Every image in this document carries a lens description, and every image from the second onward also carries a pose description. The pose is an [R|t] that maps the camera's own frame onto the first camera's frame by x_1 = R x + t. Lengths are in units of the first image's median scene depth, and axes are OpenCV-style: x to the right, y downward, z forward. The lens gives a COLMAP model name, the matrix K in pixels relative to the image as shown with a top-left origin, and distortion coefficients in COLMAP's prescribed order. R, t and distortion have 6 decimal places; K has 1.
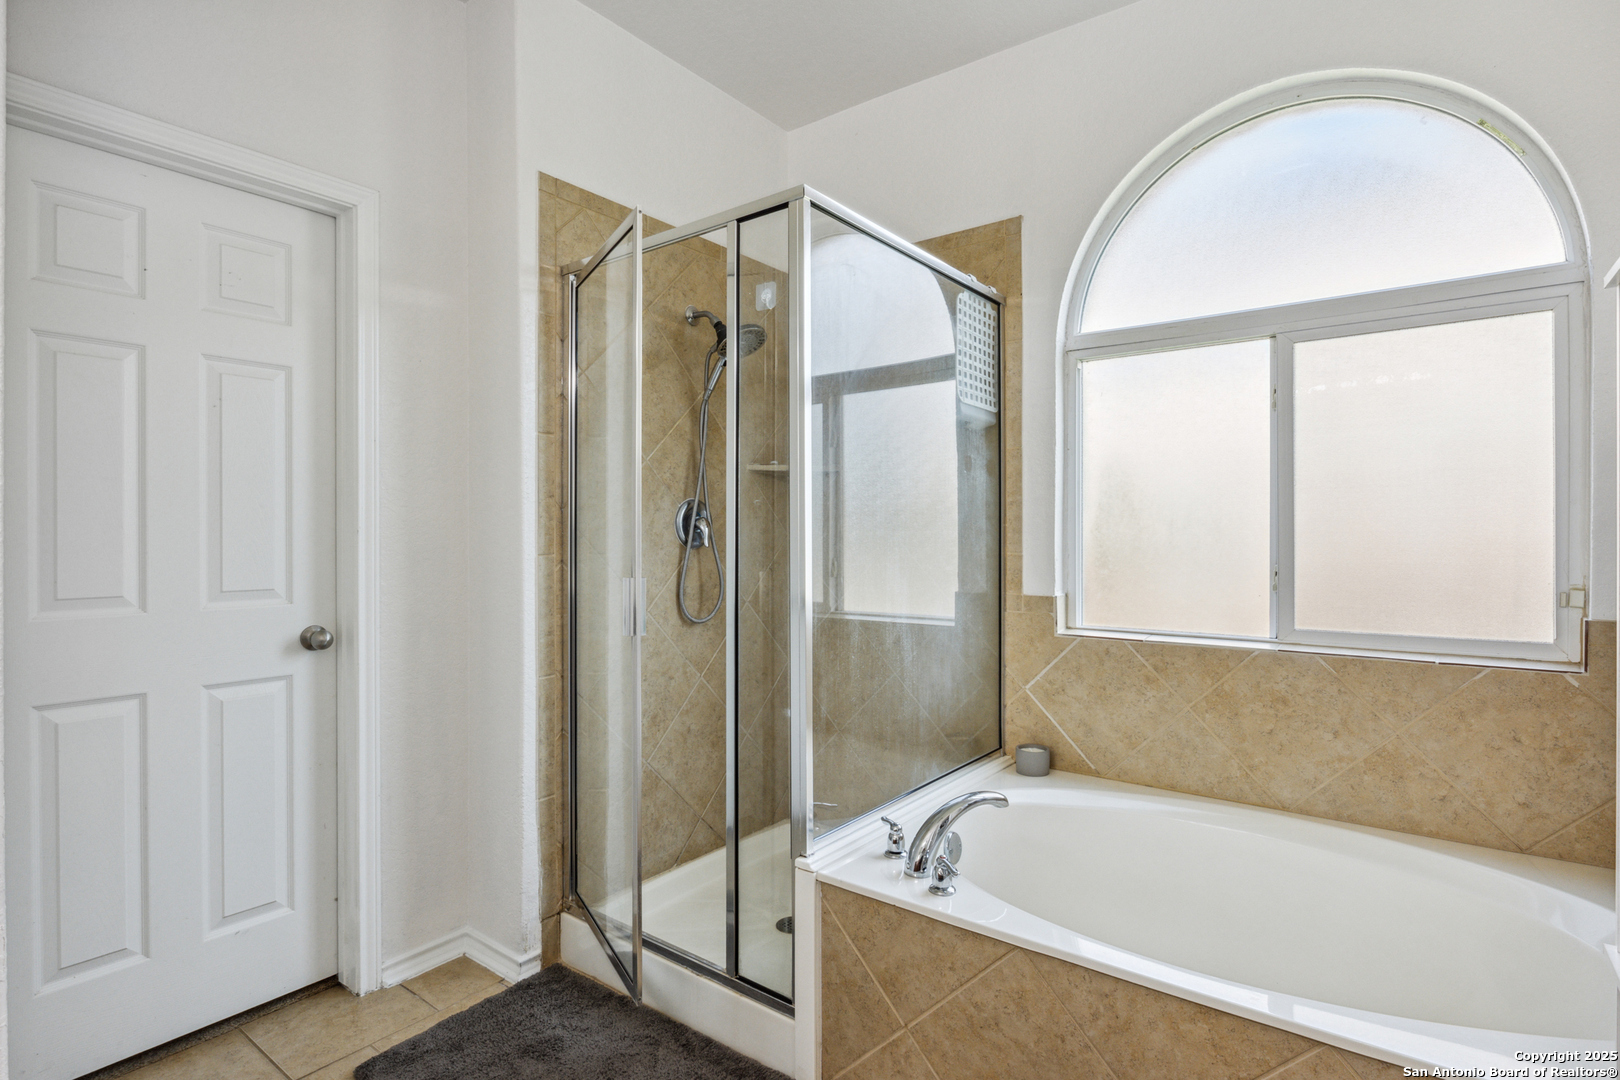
lens RADIAL K [[815.9, 0, 809.0], [0, 815.9, 546.2], [0, 0, 1]] dist [-0.000999, -0.000472]
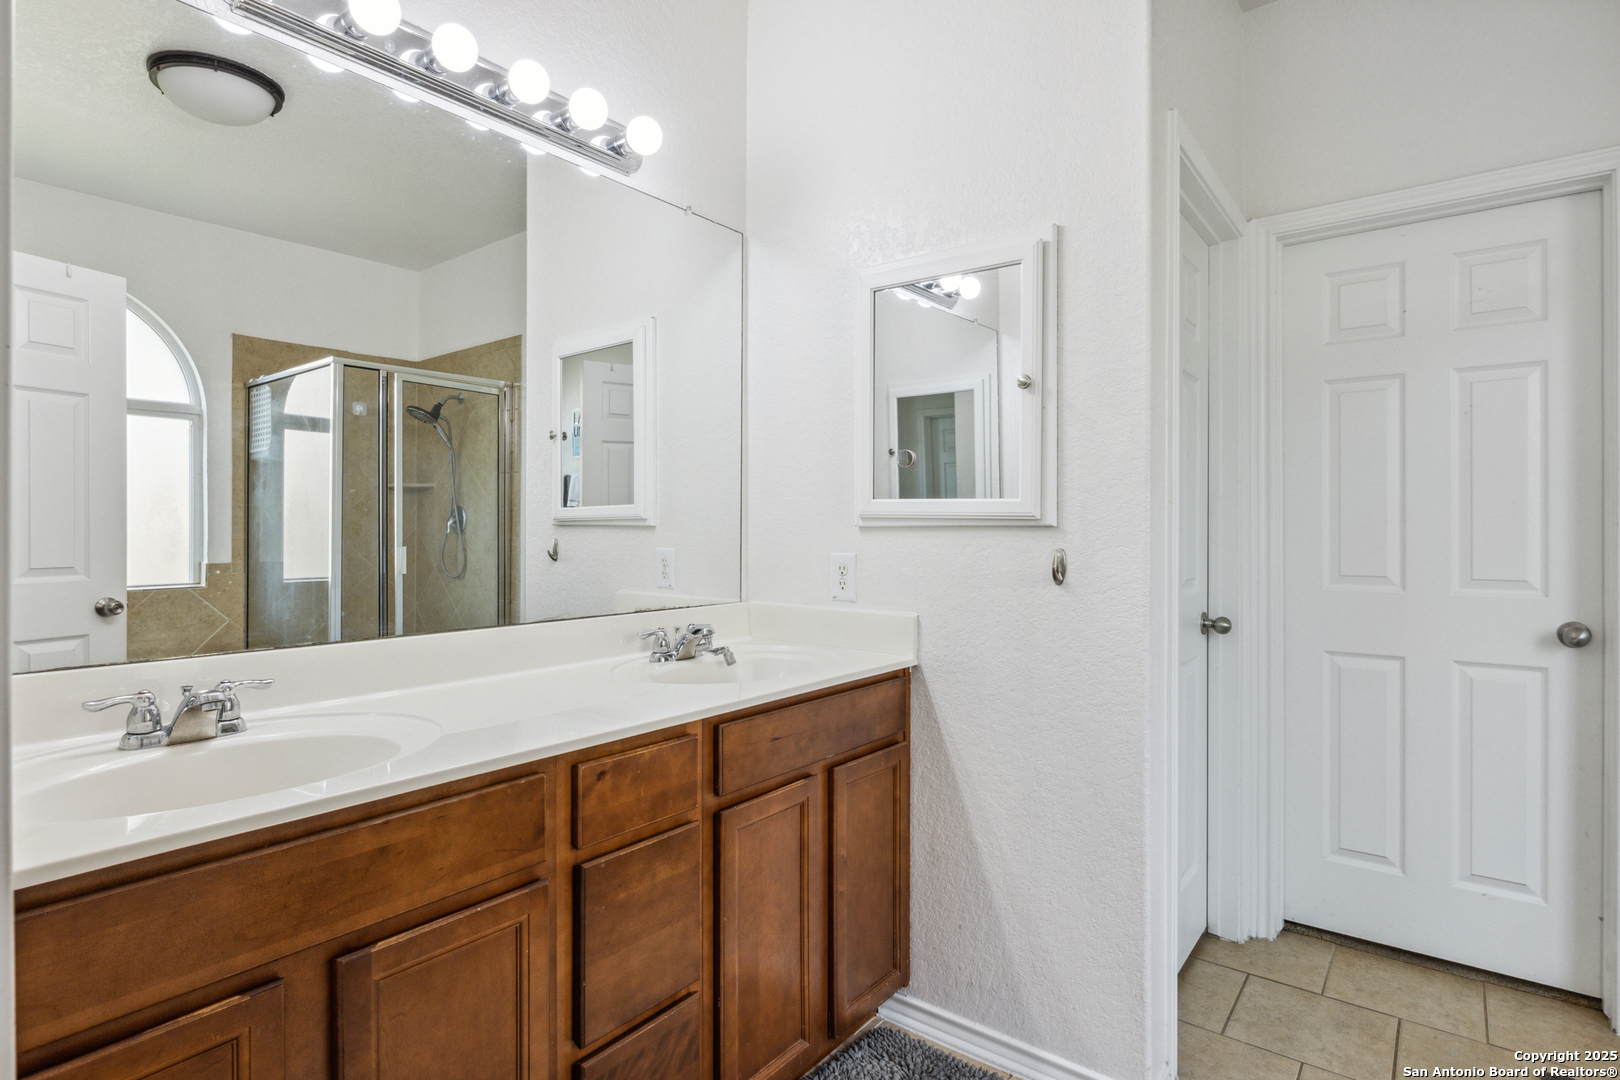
lens RADIAL K [[815.9, 0, 808.8], [0, 815.9, 527.3], [0, 0, 1]] dist [-0.000999, -0.000472]
pose [[-0.003777, 0.008595, -0.999956, 0.373213], [-0.006674, 0.999941, 0.008620, -0.017592], [0.999971, 0.006706, -0.003719, 0.099010]]
